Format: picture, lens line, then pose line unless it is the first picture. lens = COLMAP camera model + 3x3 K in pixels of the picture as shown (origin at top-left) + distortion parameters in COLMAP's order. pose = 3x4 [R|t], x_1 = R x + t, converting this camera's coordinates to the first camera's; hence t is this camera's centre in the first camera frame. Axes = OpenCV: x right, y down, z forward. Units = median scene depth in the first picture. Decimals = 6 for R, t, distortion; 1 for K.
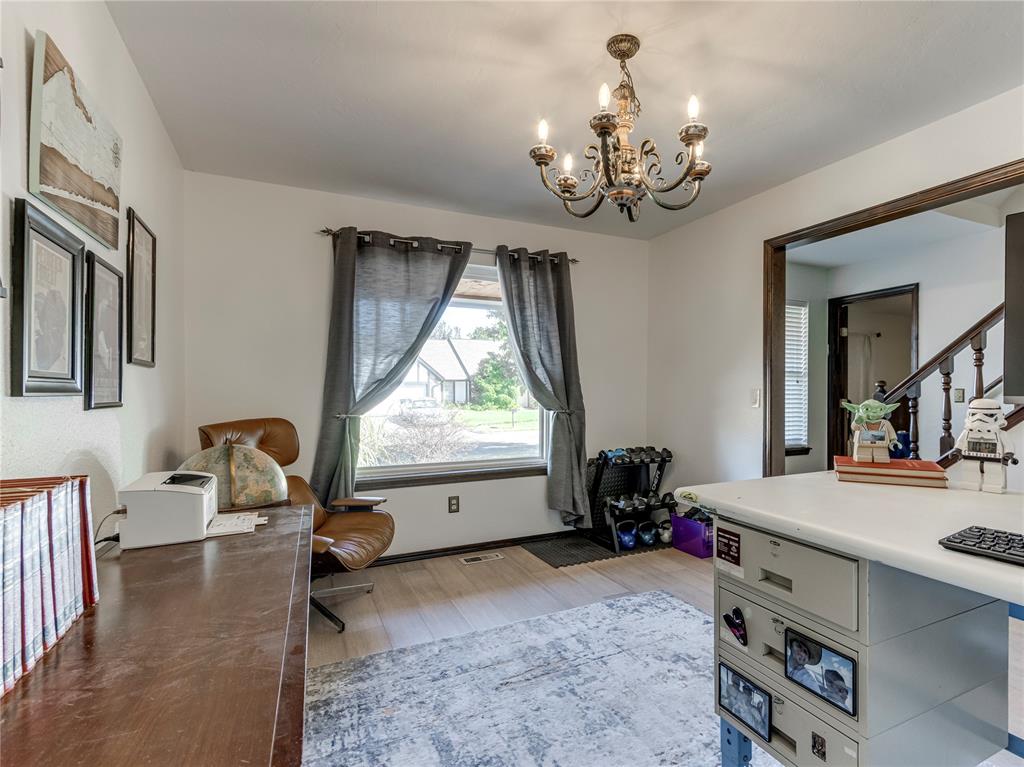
lens RADIAL K [[532.1, 0, 509.4], [0, 532.1, 389.2], [0, 0, 1]] dist [0.002923, -0.000415]
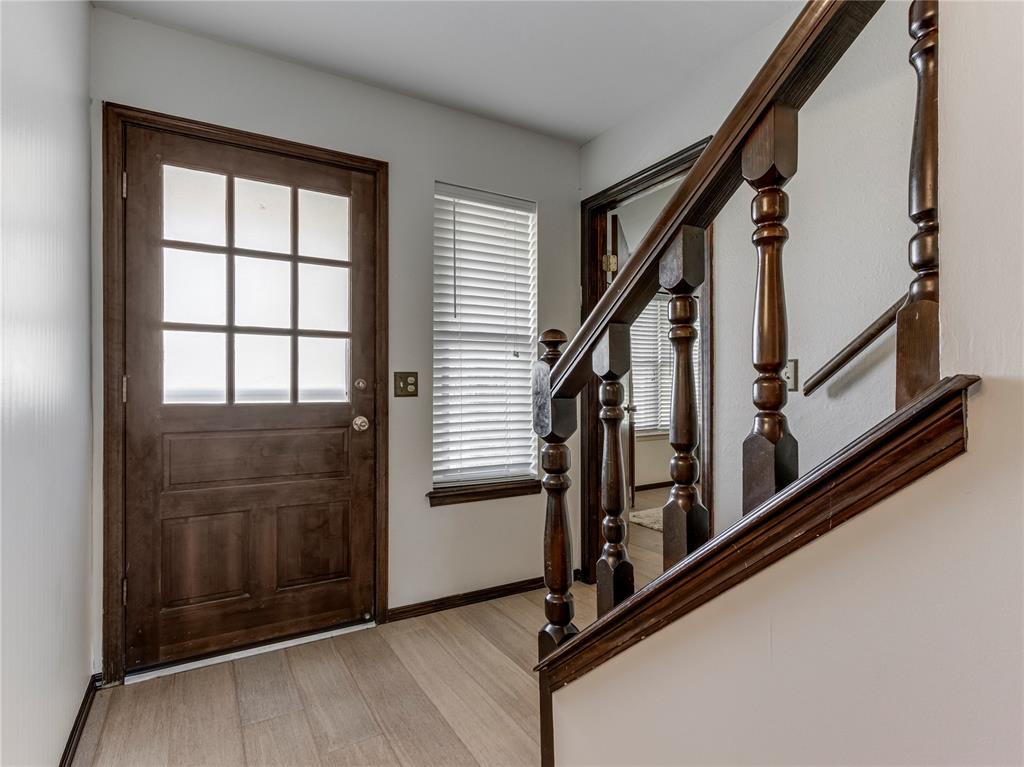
lens RADIAL K [[532.1, 0, 509.4], [0, 532.1, 389.2], [0, 0, 1]] dist [0.002923, -0.000415]
pose [[0.993179, -0.010609, 0.116117, 0.438010], [0.010899, 0.999939, -0.001858, 0.016208], [-0.116090, 0.003111, 0.993234, 0.459176]]
